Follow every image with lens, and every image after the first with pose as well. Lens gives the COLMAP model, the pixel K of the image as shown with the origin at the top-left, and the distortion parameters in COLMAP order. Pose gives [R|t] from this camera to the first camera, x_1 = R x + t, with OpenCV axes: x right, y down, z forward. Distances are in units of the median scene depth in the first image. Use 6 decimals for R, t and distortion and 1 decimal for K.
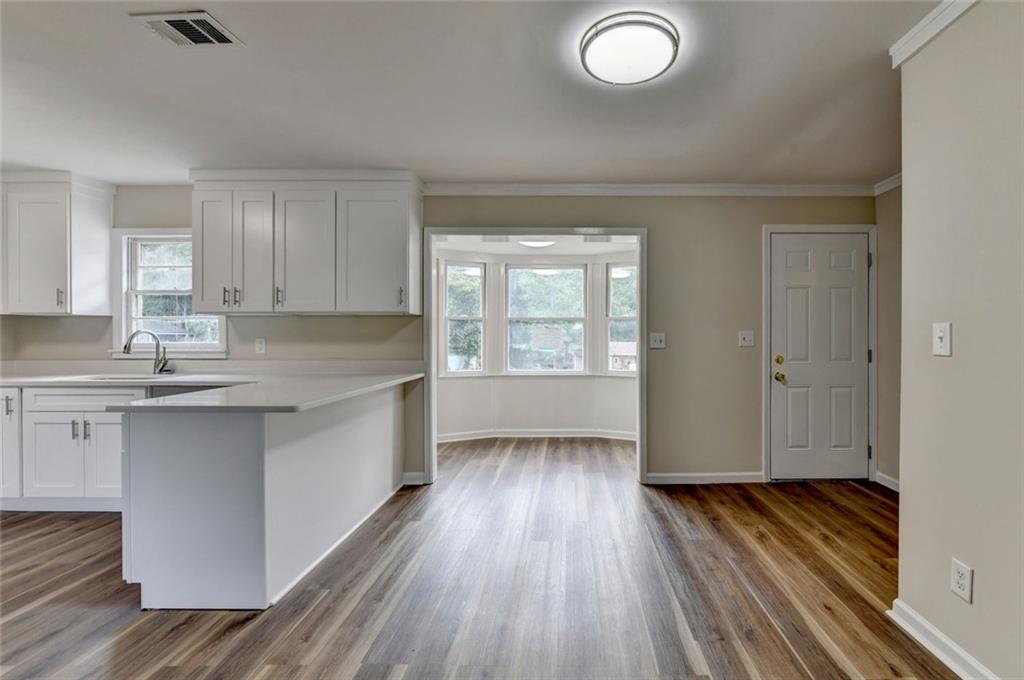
lens RADIAL K [[453.9, 0, 572.9], [0, 453.9, 336.2], [0, 0, 1]] dist [-0.001289, 0.000117]
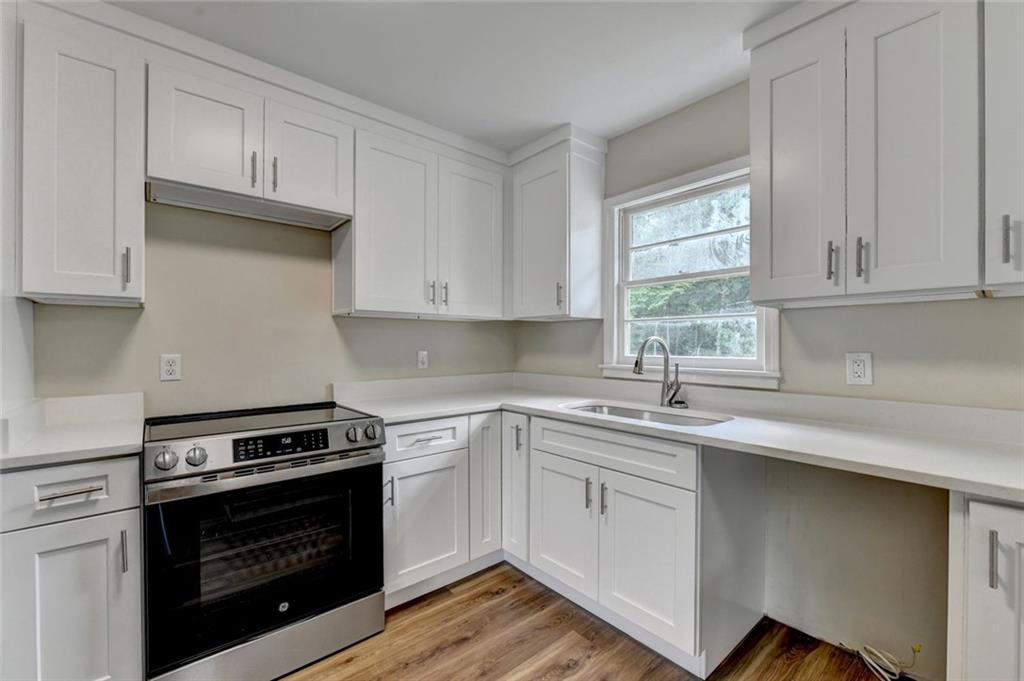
lens RADIAL K [[432.2, 0, 515.9], [0, 432.2, 343.4], [0, 0, 1]] dist [-0.001313, -0.000948]
pose [[0.674057, 0.002281, -0.738676, -0.610688], [-0.005346, 0.999984, -0.001791, -0.002470], [0.738660, 0.005157, 0.674058, 0.435371]]
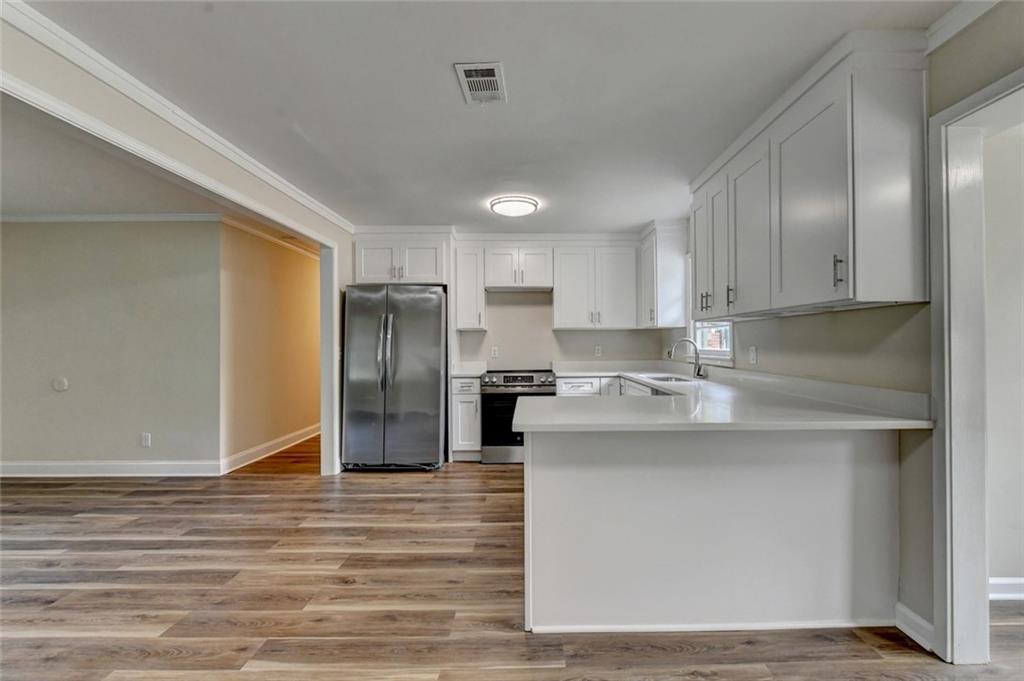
lens RADIAL K [[421.6, 0, 518.6], [0, 421.6, 340.1], [0, 0, 1]] dist [-0.000005, -0.000221]
pose [[-0.008471, -0.006081, -0.999946, 0.125384], [0.003170, 0.999976, -0.006108, -0.003487], [0.999959, -0.003221, -0.008451, 0.573013]]
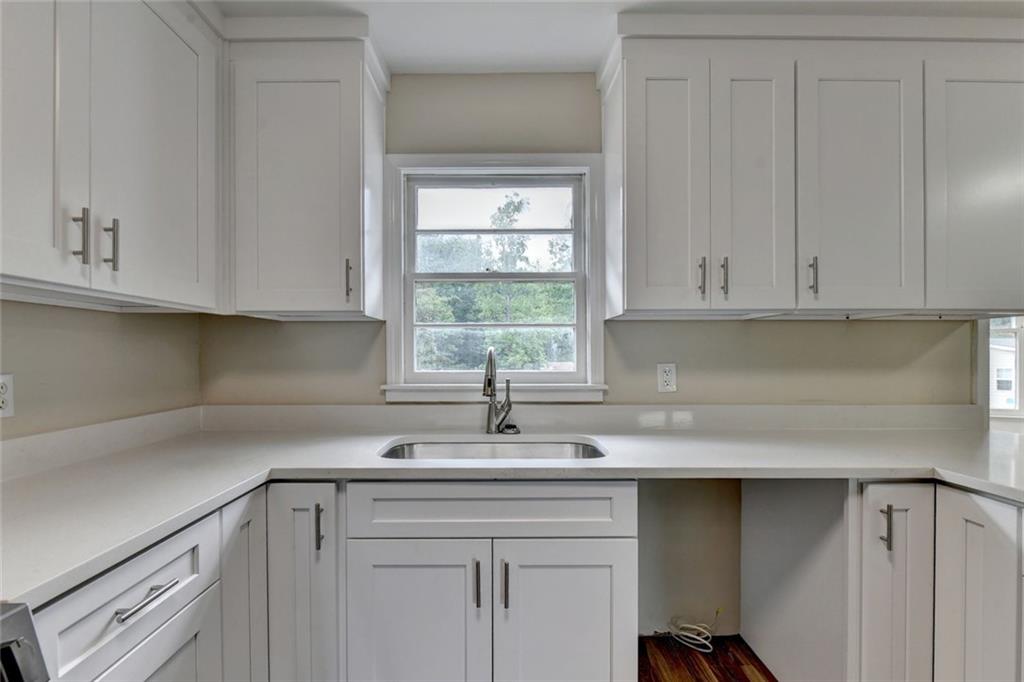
lens RADIAL K [[444.7, 0, 499.3], [0, 444.7, 354.1], [0, 0, 1]] dist [-0.000668, -0.000465]
pose [[0.999701, 0.000486, 0.024431, -0.922201], [-0.000377, 0.999990, -0.004476, -0.003667], [-0.024433, 0.004465, 0.999691, 0.497074]]
